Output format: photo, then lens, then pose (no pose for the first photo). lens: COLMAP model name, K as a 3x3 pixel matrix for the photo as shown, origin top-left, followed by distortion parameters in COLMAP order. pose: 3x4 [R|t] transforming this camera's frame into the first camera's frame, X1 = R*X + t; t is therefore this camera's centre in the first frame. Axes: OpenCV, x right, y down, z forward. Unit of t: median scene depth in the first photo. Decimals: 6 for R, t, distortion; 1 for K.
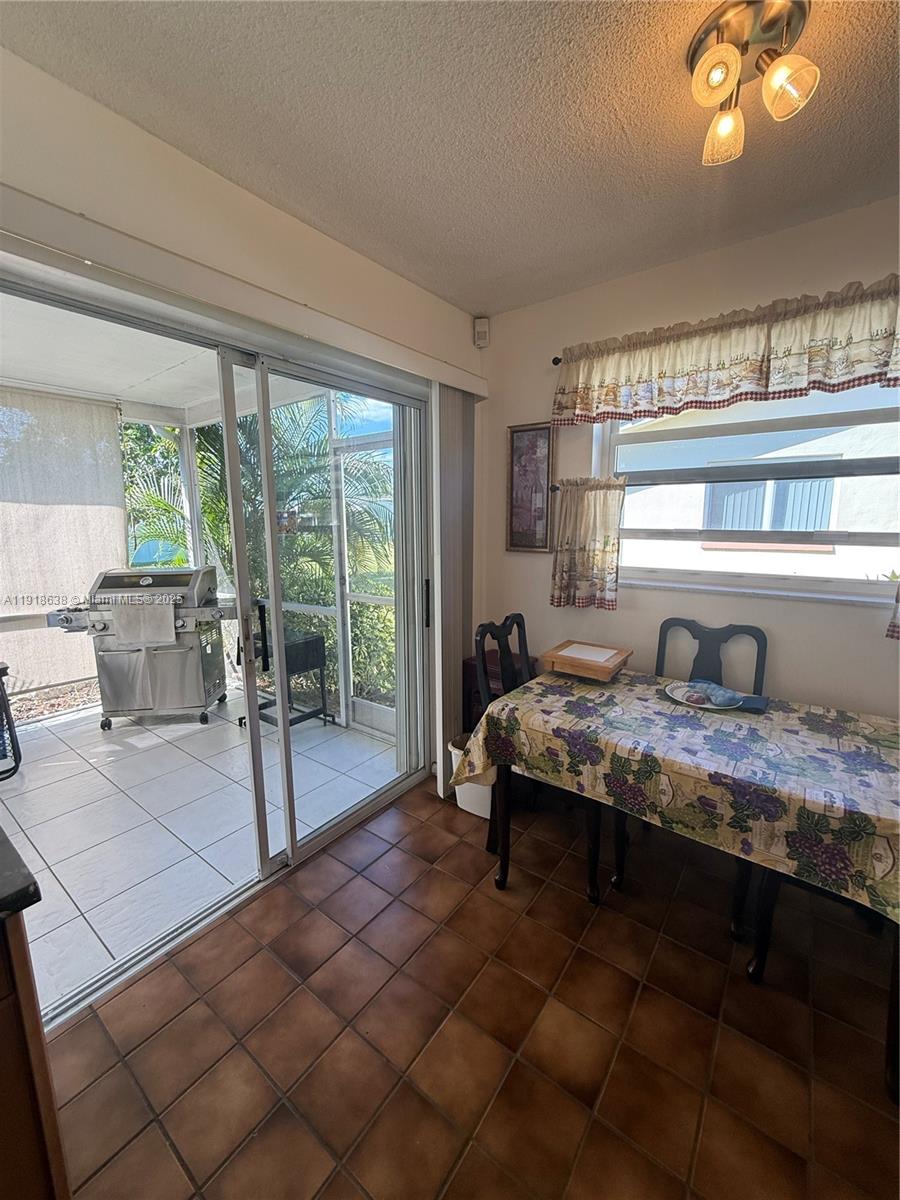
lens RADIAL K [[479.7, 0, 454.1], [0, 479.7, 596.4], [0, 0, 1]] dist [-0.002027, 0.000688]
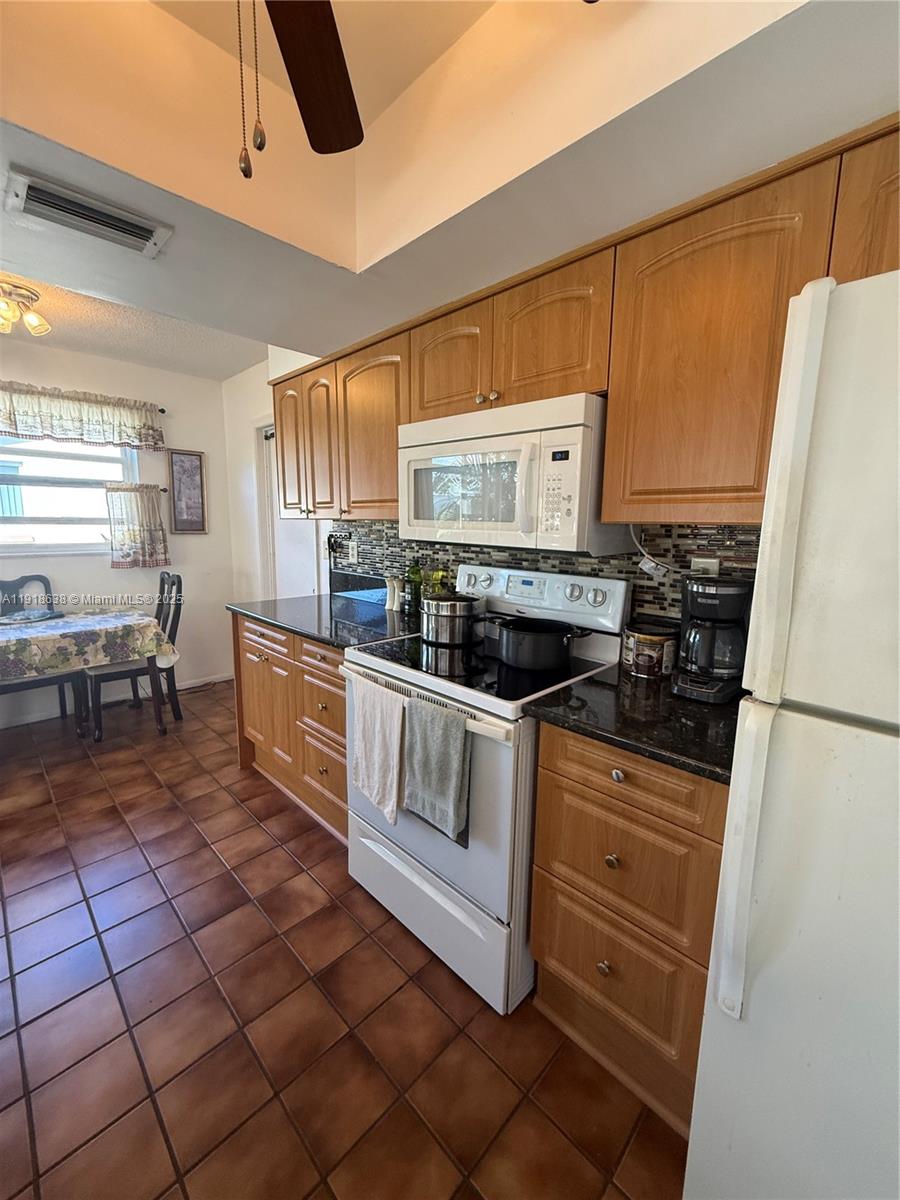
lens RADIAL K [[479.7, 0, 450.6], [0, 479.7, 594.4], [0, 0, 1]] dist [-0.002027, 0.000688]
pose [[0.145303, -0.145392, 0.978646, -0.854924], [0.144537, 0.981651, 0.124378, 0.140168], [-0.978773, 0.123378, 0.163652, -0.695568]]
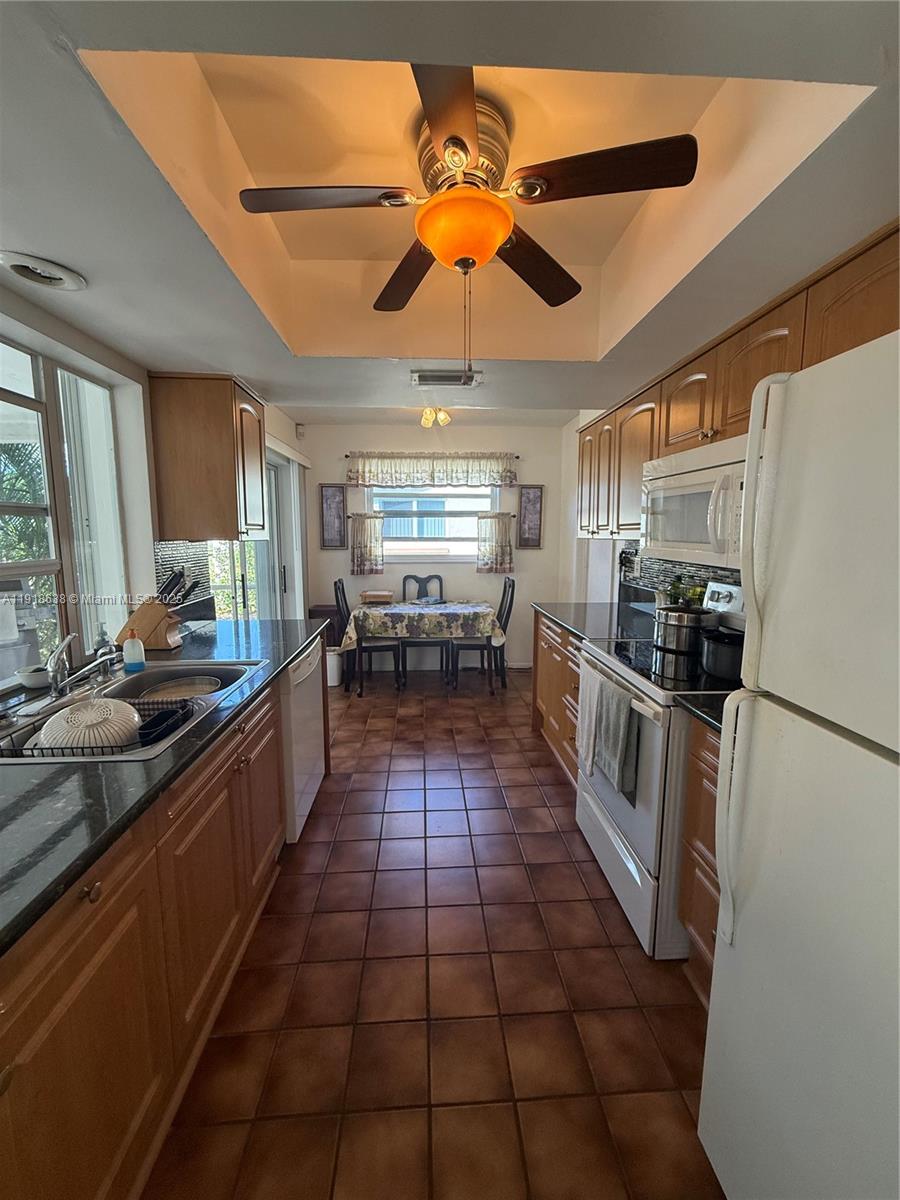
lens RADIAL K [[479.7, 0, 452.6], [0, 479.7, 594.5], [0, 0, 1]] dist [-0.002027, 0.000688]
pose [[0.768542, -0.080463, 0.634720, -1.002439], [0.101106, 0.994869, 0.003695, 0.179574], [-0.631760, 0.061334, 0.772734, -1.077509]]
